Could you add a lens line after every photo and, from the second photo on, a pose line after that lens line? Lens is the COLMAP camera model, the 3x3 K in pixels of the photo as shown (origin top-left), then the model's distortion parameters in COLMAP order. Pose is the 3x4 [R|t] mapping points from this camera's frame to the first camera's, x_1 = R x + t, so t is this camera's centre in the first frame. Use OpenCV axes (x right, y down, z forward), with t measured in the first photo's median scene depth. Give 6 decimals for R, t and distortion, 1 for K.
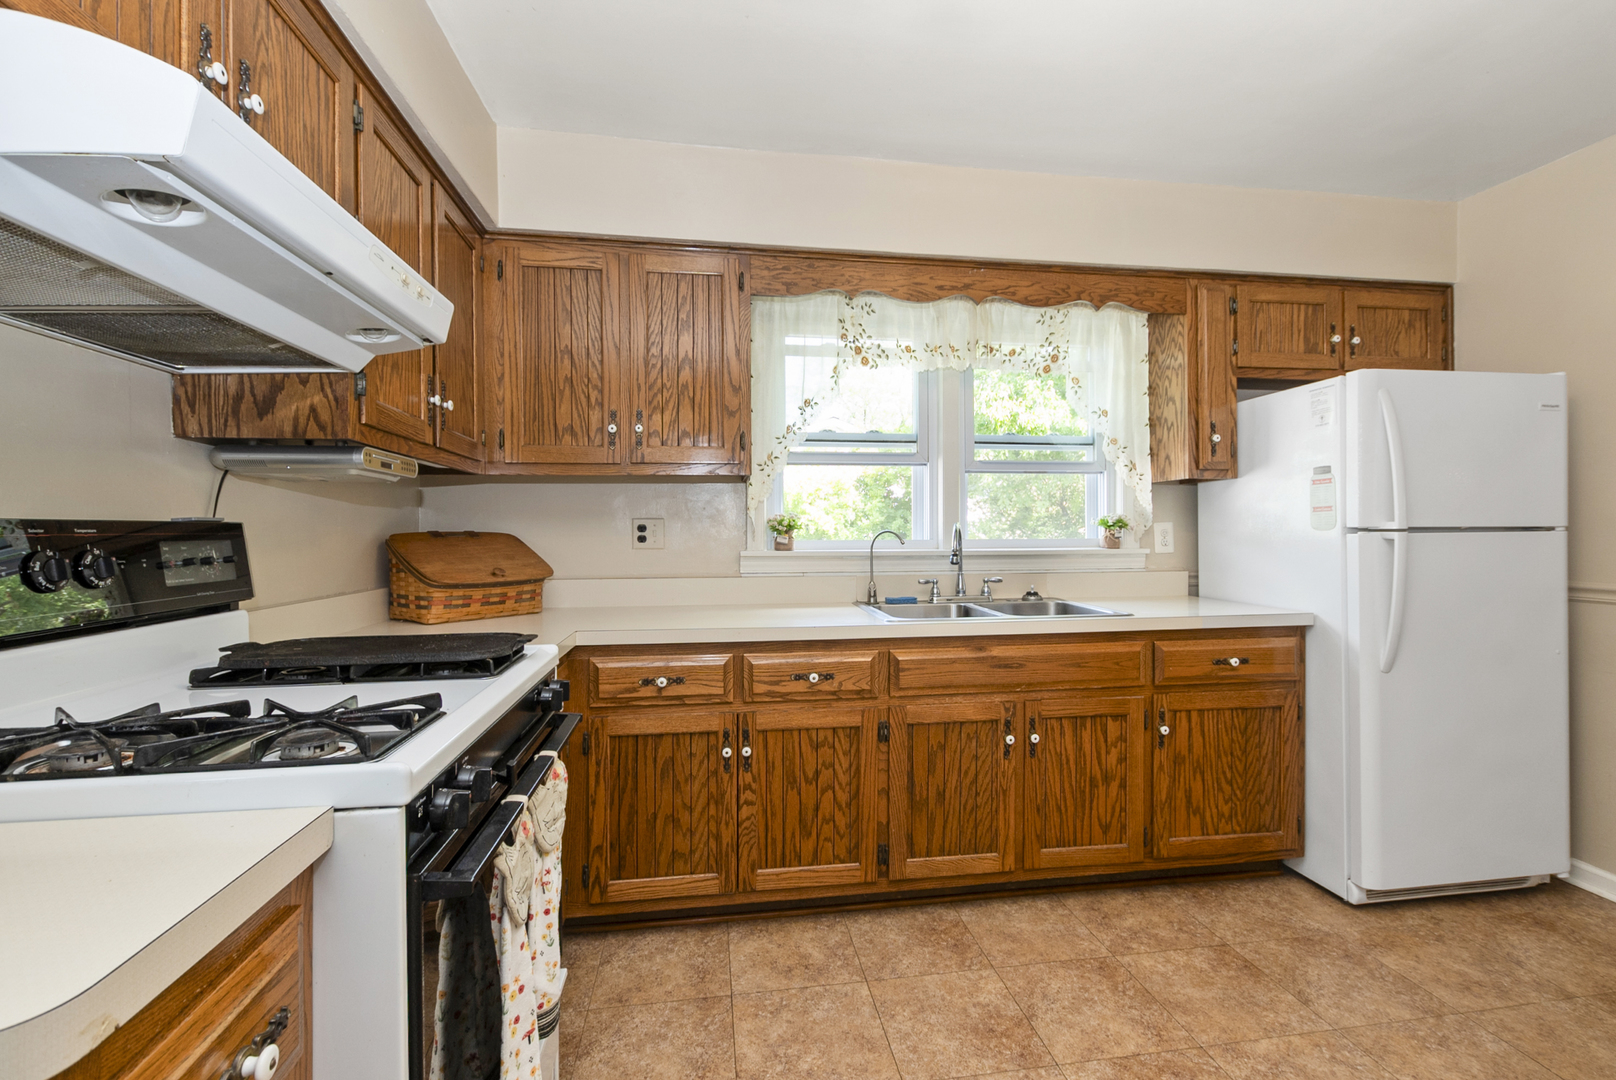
lens RADIAL K [[710.4, 0, 813.2], [0, 710.4, 534.0], [0, 0, 1]] dist [0.007021, -0.004412]
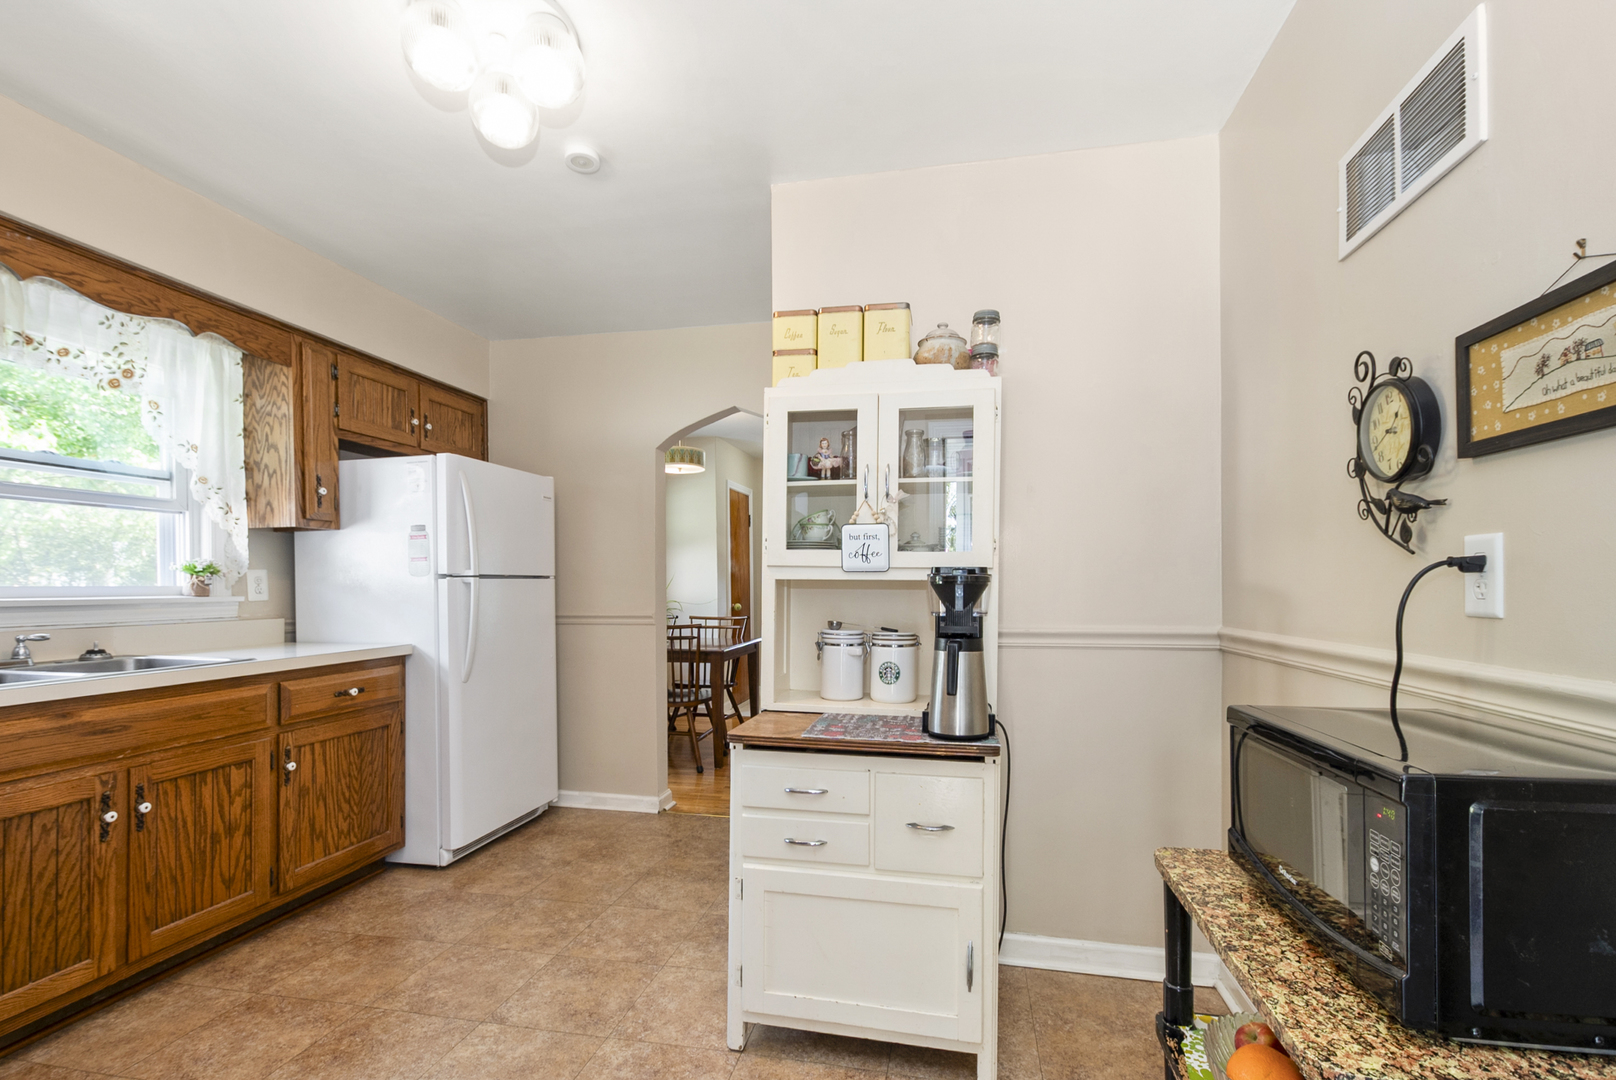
lens RADIAL K [[710.4, 0, 810.6], [0, 710.4, 581.6], [0, 0, 1]] dist [0.007021, -0.004412]
pose [[0.354514, 0.005831, 0.935032, -0.204647], [0.009093, 0.999912, -0.009683, 0.022267], [-0.935006, 0.011935, 0.354430, -0.078732]]
